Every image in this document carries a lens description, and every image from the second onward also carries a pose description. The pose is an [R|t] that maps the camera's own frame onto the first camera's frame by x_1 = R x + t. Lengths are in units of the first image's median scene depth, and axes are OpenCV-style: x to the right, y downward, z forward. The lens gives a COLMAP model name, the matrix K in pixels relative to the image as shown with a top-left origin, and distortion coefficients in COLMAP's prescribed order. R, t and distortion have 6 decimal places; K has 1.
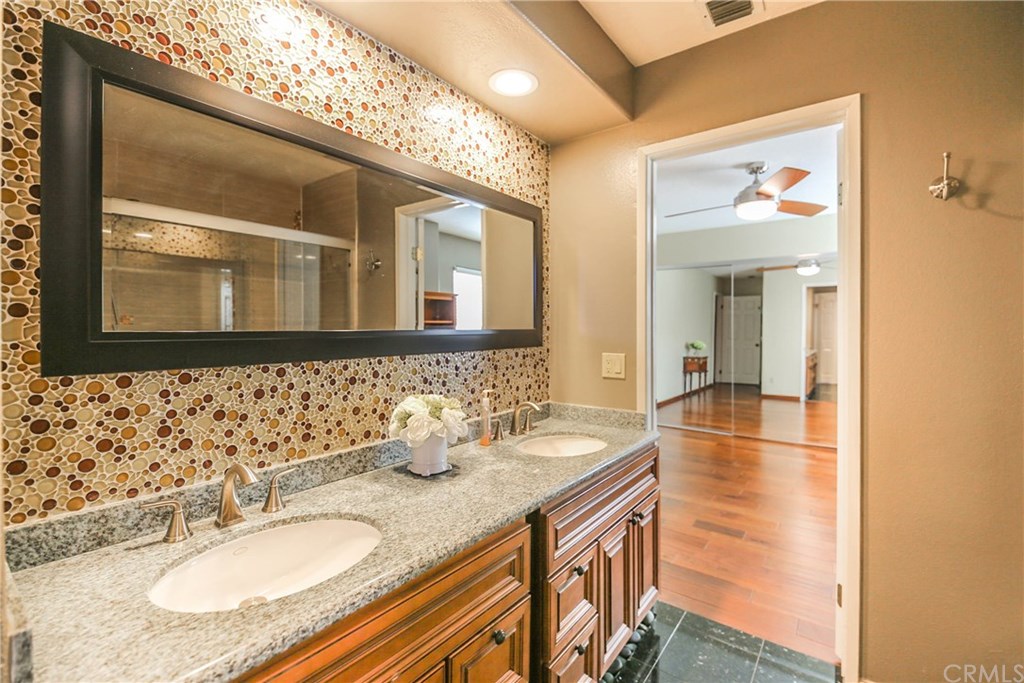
lens RADIAL K [[452.3, 0, 510.8], [0, 452.3, 332.3], [0, 0, 1]] dist [-0.004033, -0.002183]
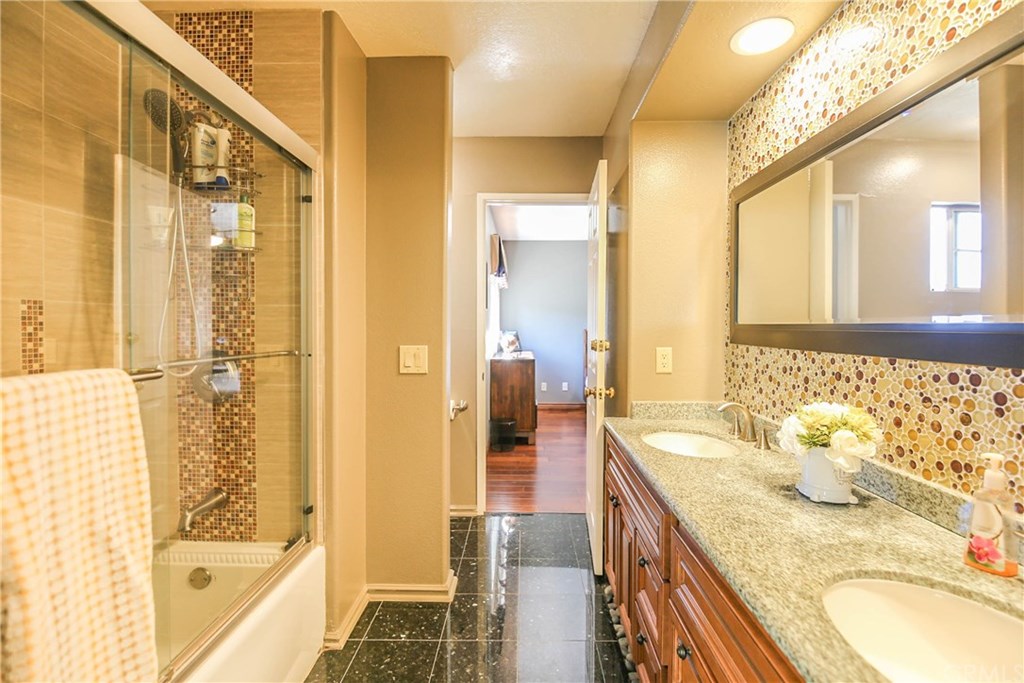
lens RADIAL K [[452.3, 0, 512.8], [0, 452.3, 332.2], [0, 0, 1]] dist [-0.004033, -0.002183]
pose [[-0.808639, 0.008708, -0.588241, 0.776193], [-0.006566, 0.999695, 0.023824, -0.004510], [0.588268, 0.023128, -0.808335, 1.371766]]
